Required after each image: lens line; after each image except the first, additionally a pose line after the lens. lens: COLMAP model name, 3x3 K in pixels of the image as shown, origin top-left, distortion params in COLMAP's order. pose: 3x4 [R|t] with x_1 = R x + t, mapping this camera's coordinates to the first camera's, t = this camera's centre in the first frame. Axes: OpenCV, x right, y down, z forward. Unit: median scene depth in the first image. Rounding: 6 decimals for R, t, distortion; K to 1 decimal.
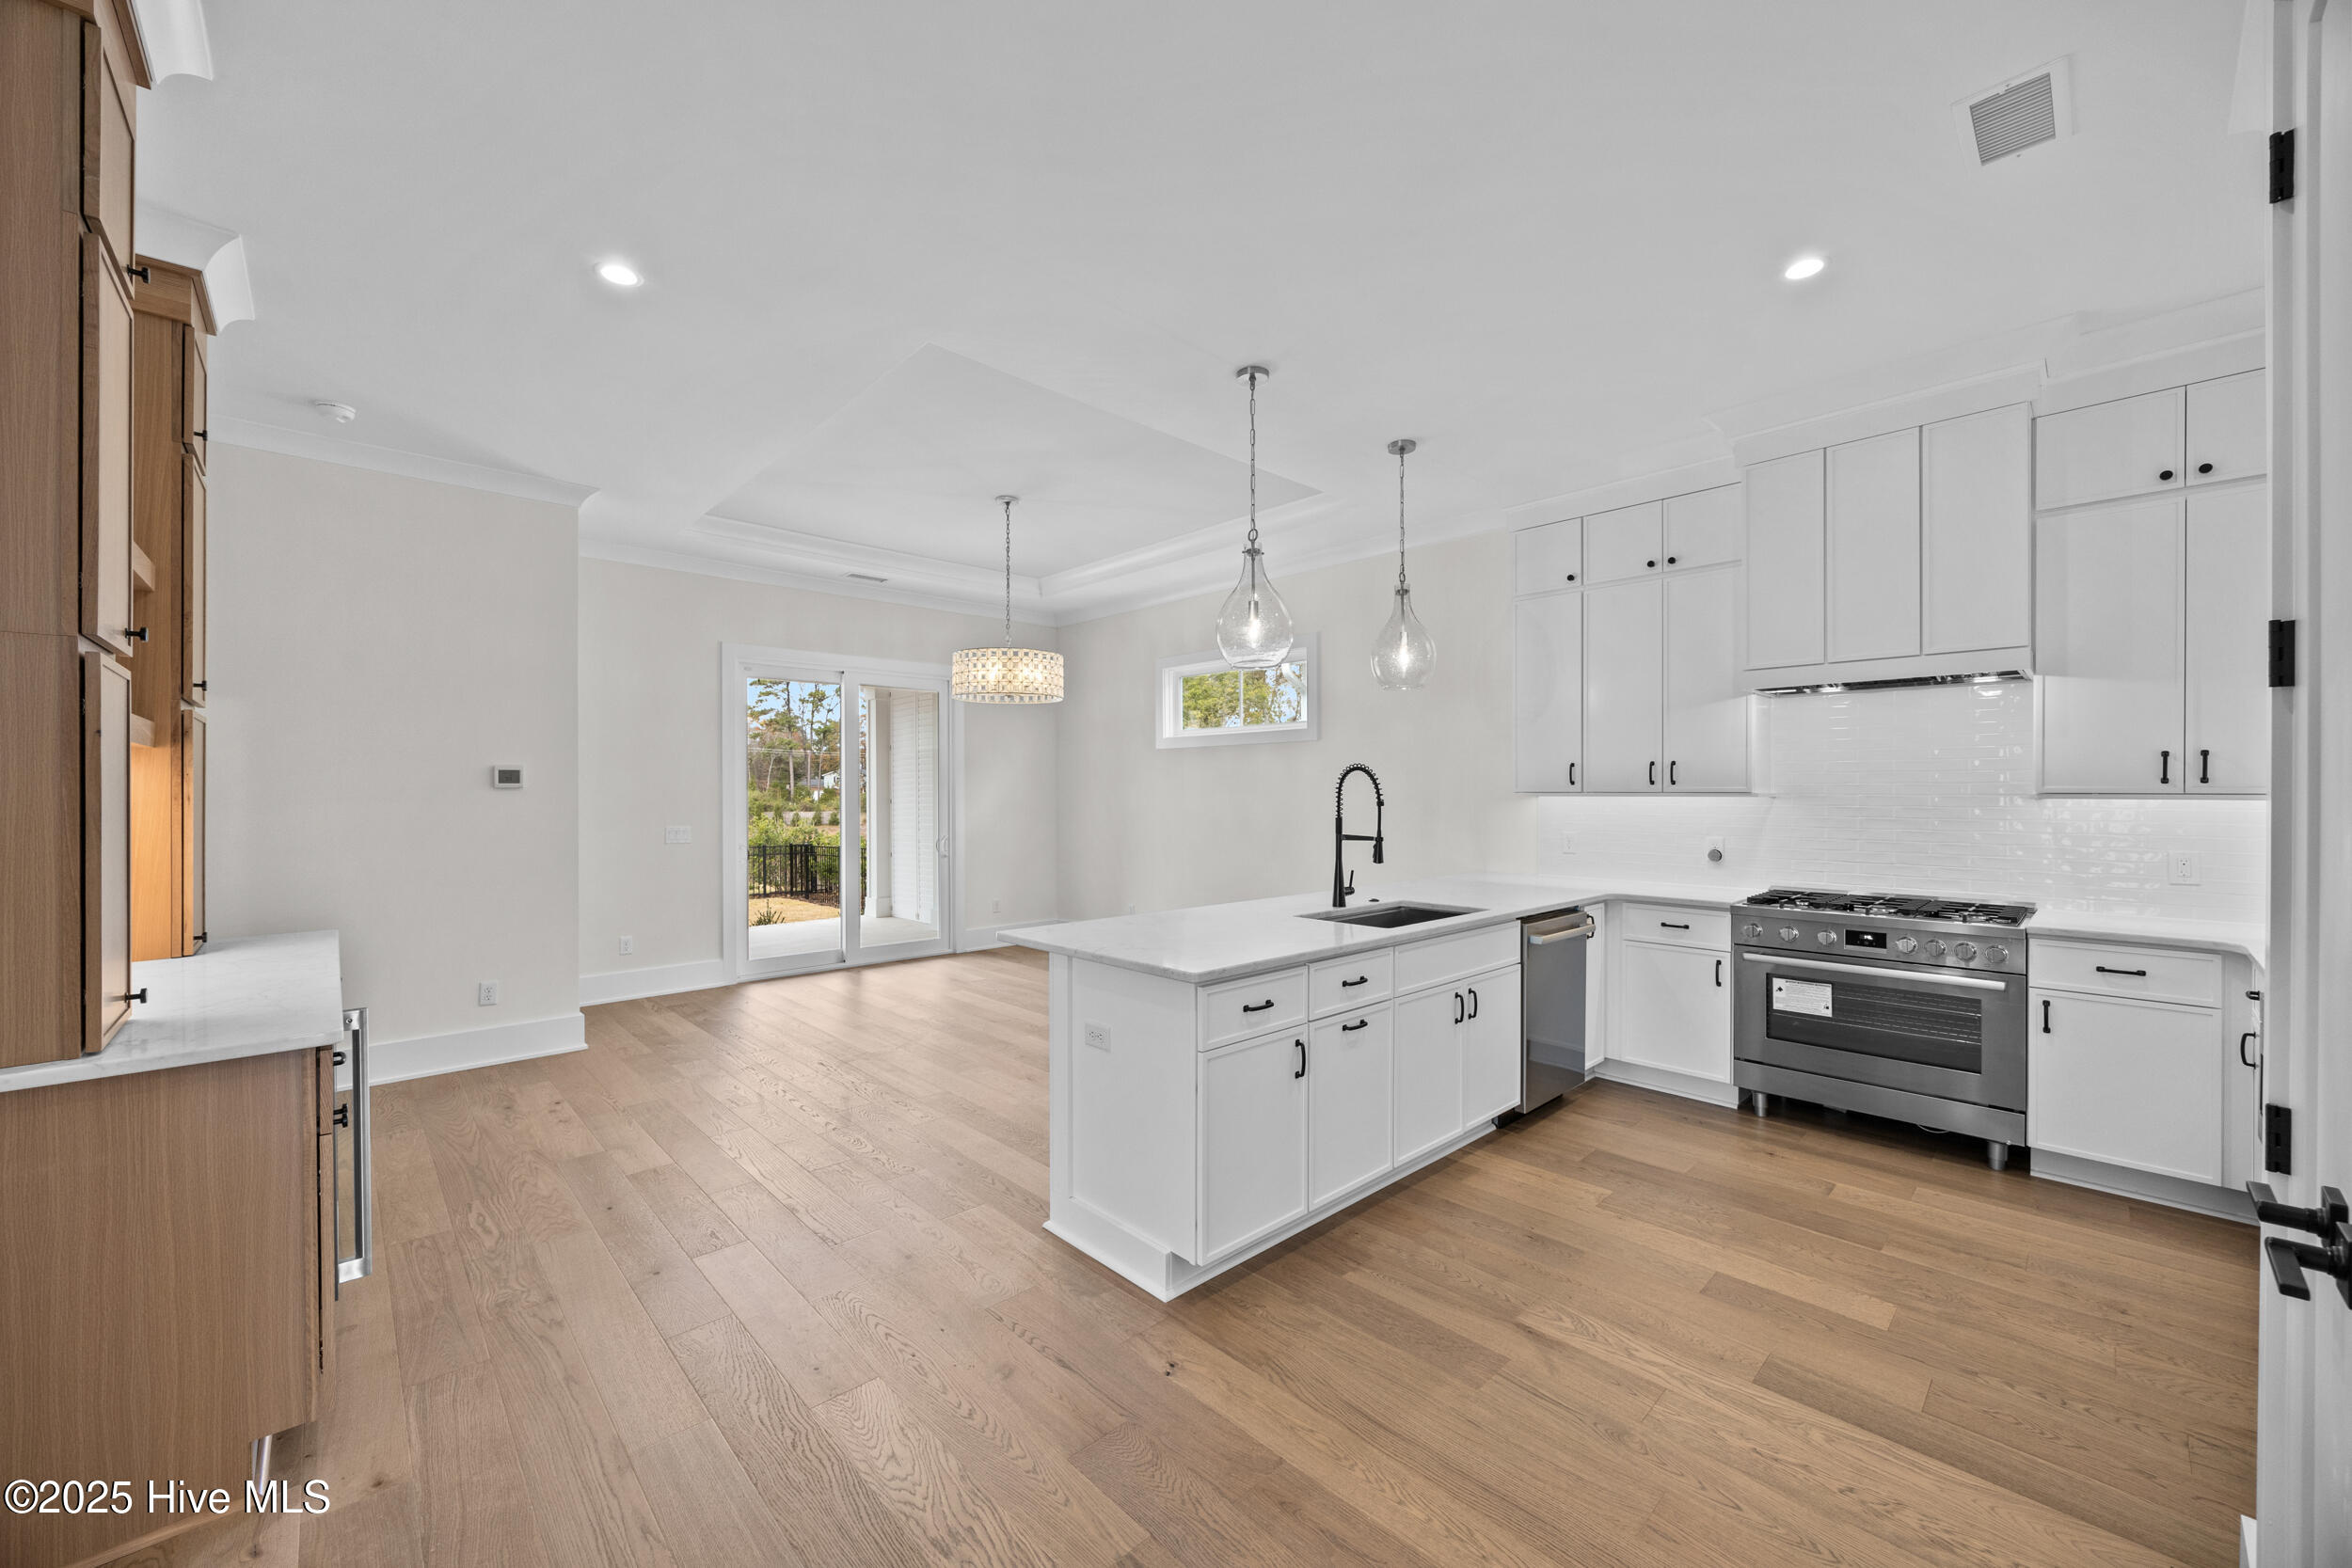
lens RADIAL K [[895.9, 0, 1173.5], [0, 895.9, 795.1], [0, 0, 1]] dist [0.004920, -0.000387]
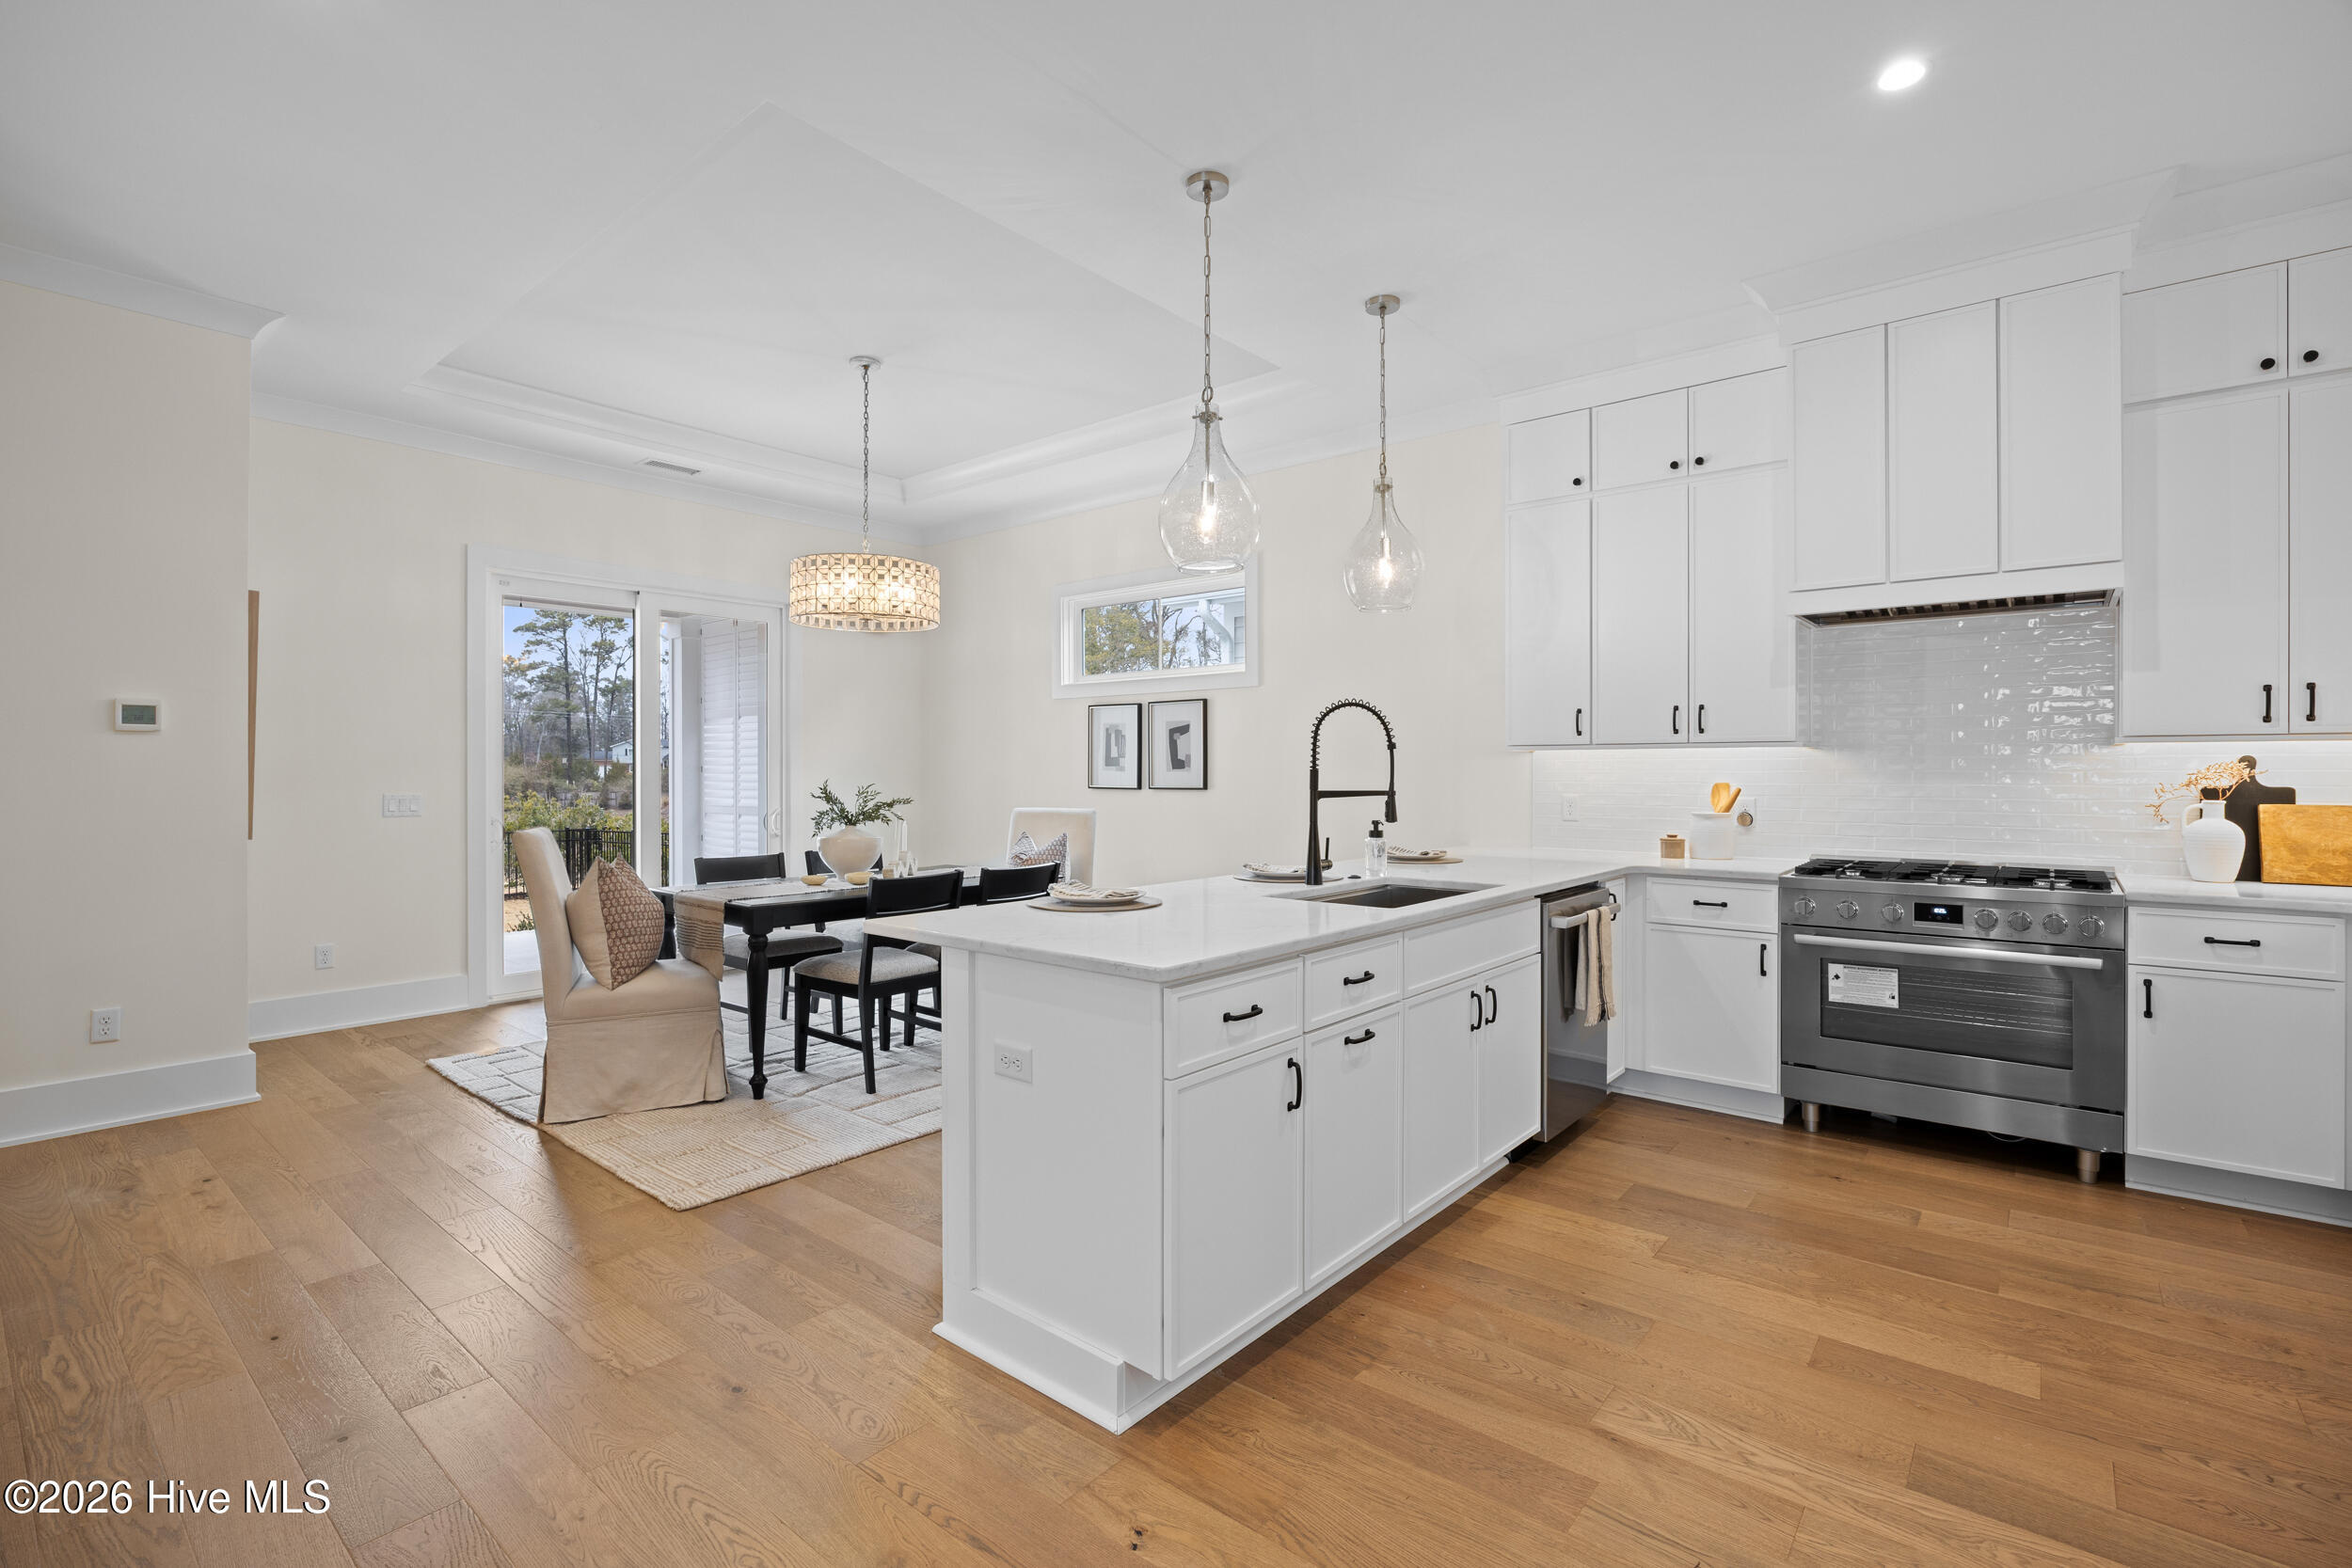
lens RADIAL K [[1065.0, 0, 1181.6], [0, 1065.0, 765.7], [0, 0, 1]] dist [-0.013902, 0.001608]
pose [[0.992703, 0.001078, 0.120581, -0.042917], [-0.000285, 0.999978, -0.006592, 0.031444], [-0.120585, 0.006509, 0.992682, 0.116058]]
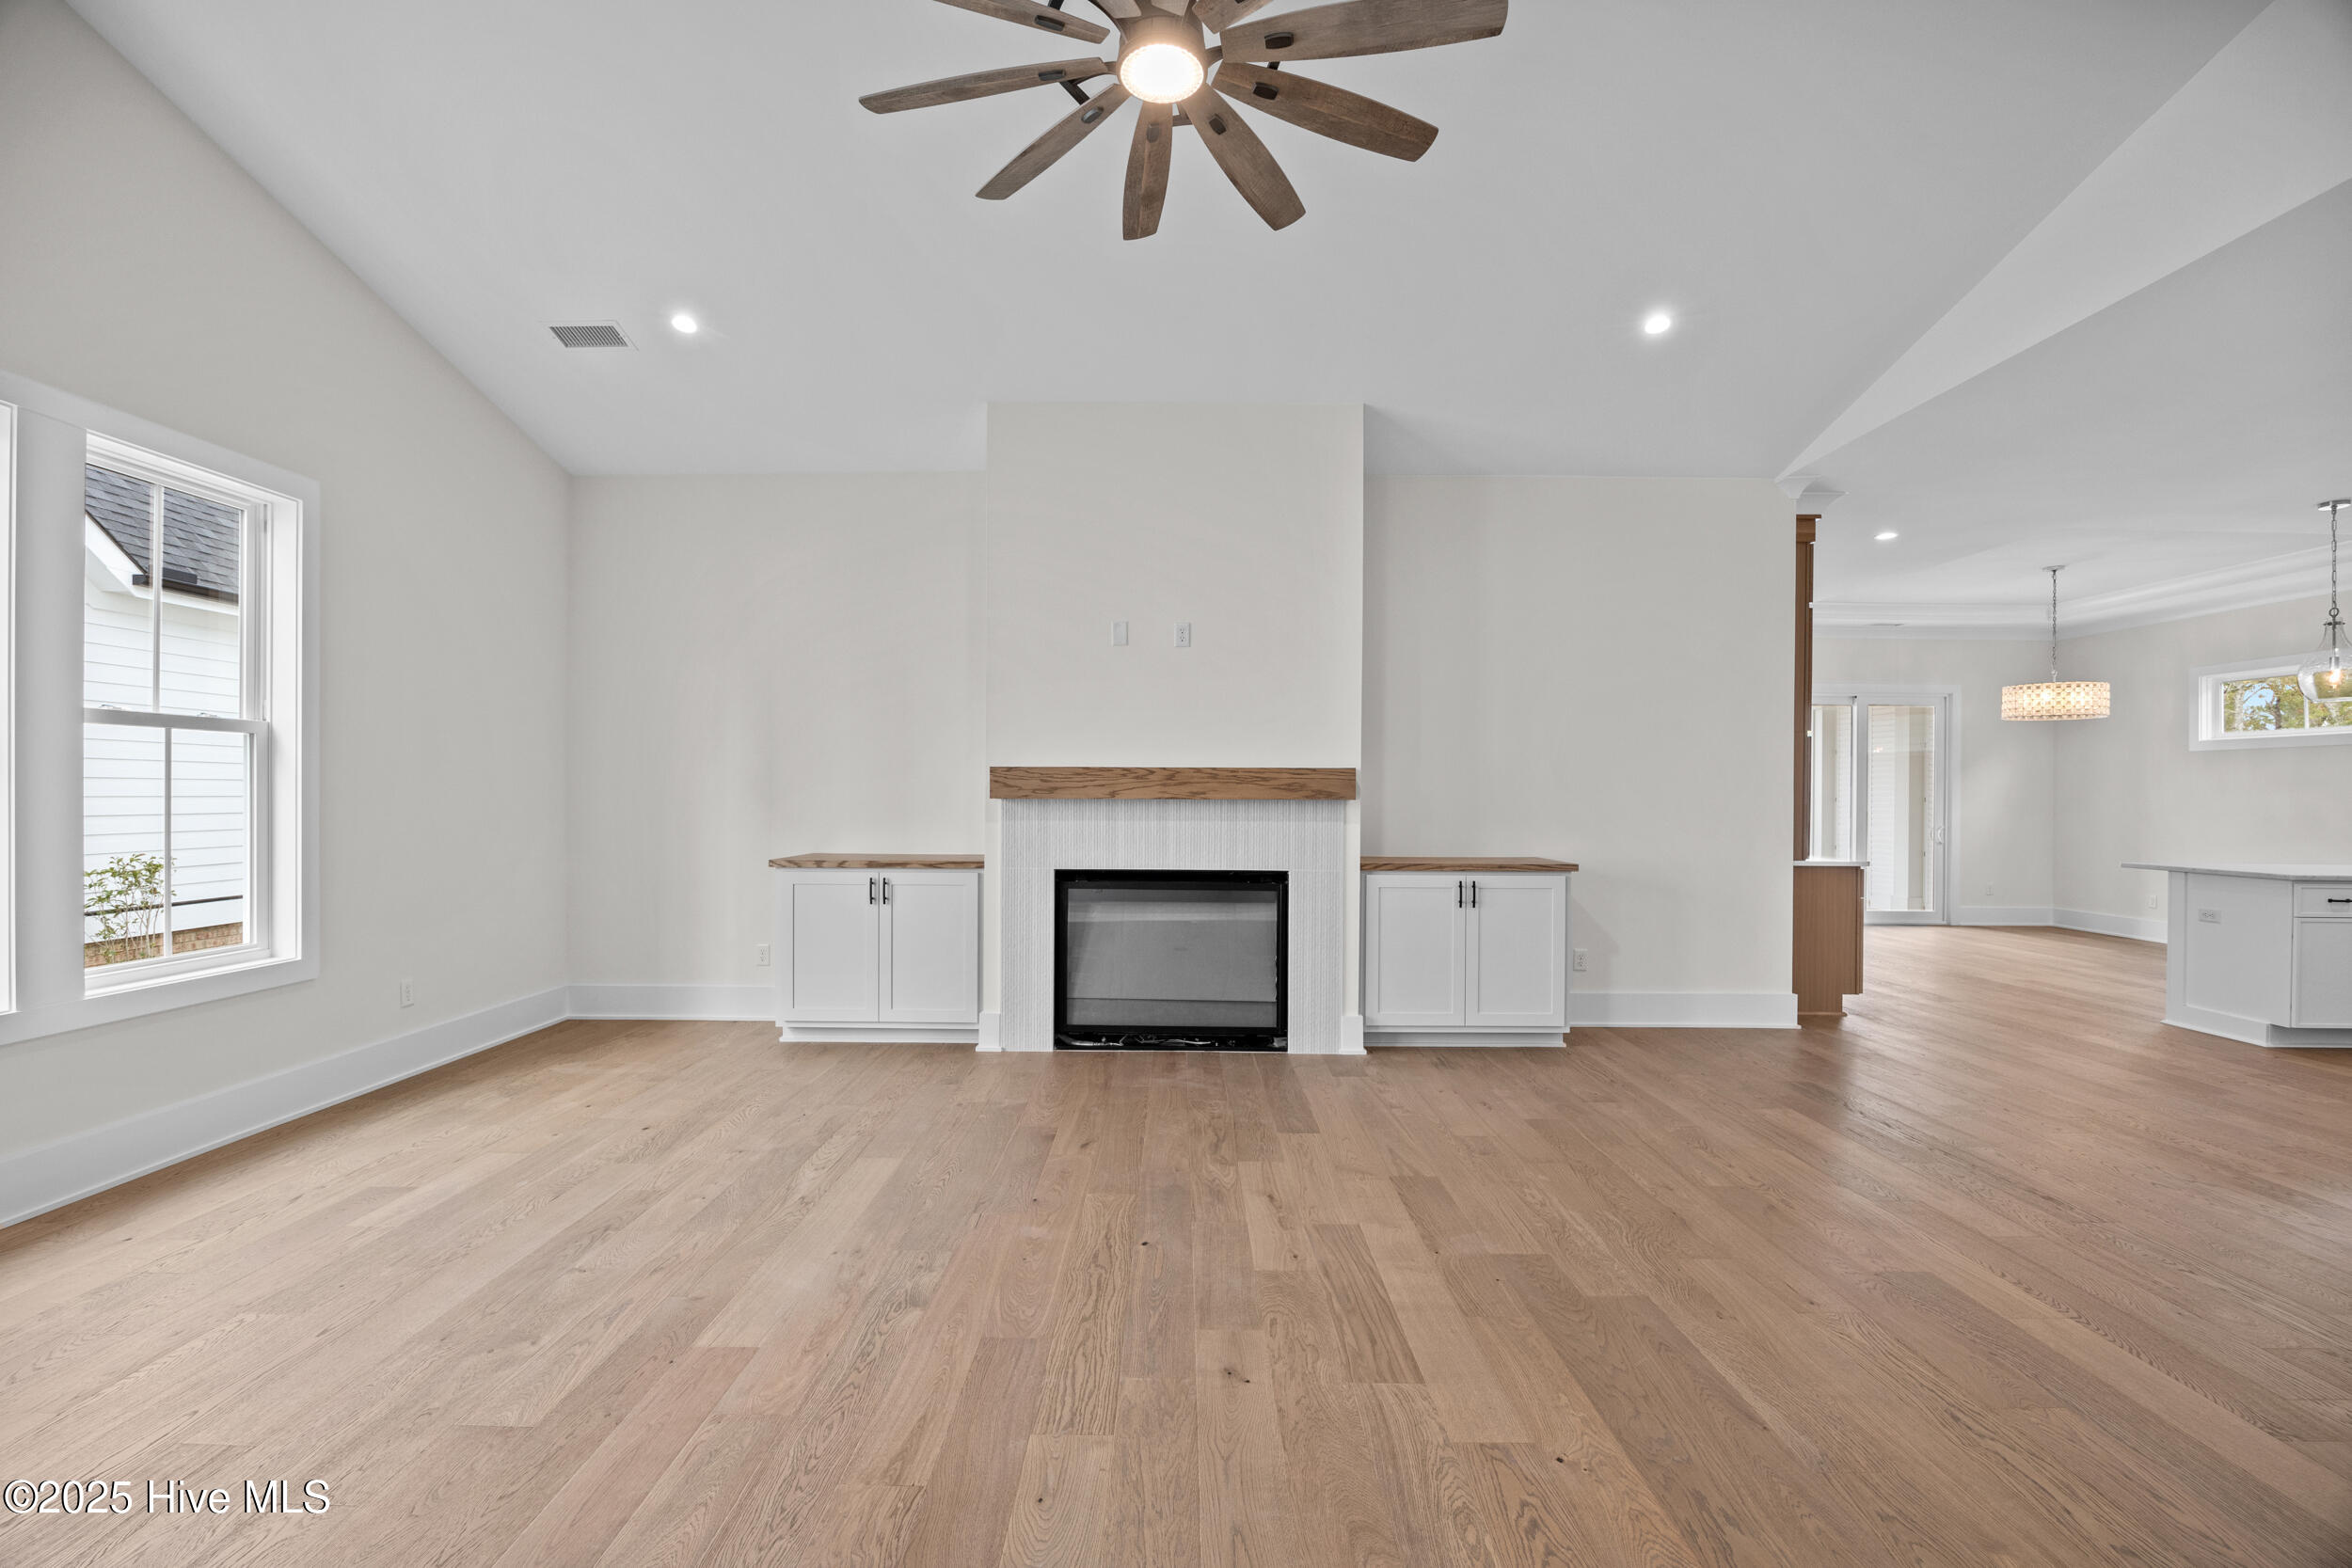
lens RADIAL K [[996.0, 0, 1164.9], [0, 996.0, 797.1], [0, 0, 1]] dist [-0.010144, -0.000309]
pose [[0.716471, 0.007170, -0.697580, -0.169528], [-0.009582, 0.999954, 0.000437, 0.036008], [0.697551, 0.006371, 0.716506, -1.563819]]
